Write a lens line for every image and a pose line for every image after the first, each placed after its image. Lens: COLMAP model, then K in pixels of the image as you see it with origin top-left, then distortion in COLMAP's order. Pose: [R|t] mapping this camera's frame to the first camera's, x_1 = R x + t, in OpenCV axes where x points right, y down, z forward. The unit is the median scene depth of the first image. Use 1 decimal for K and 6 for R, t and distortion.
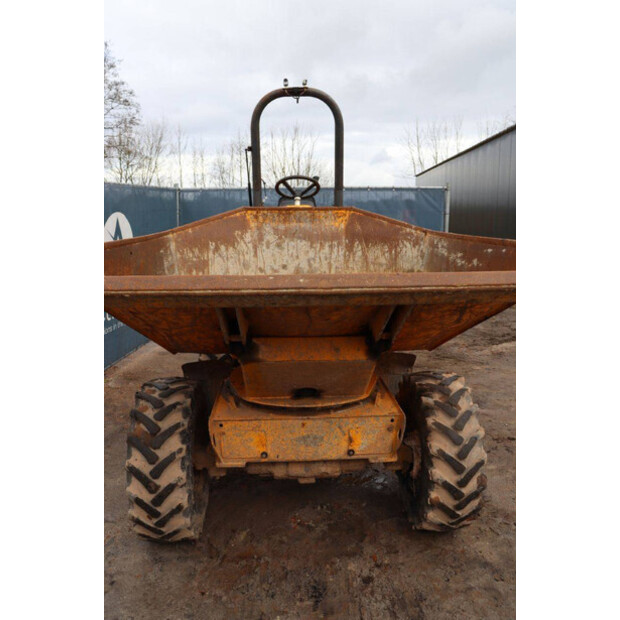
lens RADIAL K [[504.2, 0, 310.0], [0, 504.2, 310.0], [0, 0, 1]] dist [-0.176645, 0.157917]
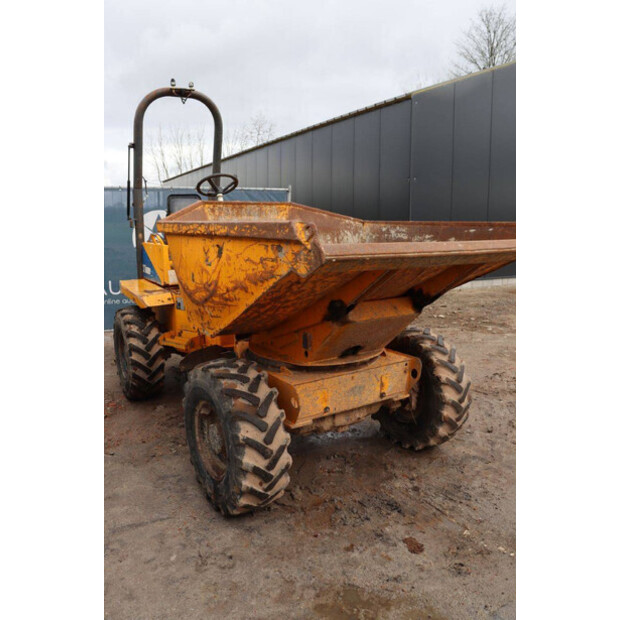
lens RADIAL K [[504.2, 0, 310.0], [0, 504.2, 310.0], [0, 0, 1]] dist [-0.176645, 0.157917]
pose [[0.860802, -0.086999, 0.501449, -0.621235], [0.093603, 0.995537, 0.012040, 0.038004], [-0.500258, 0.036573, 0.865103, -0.002163]]
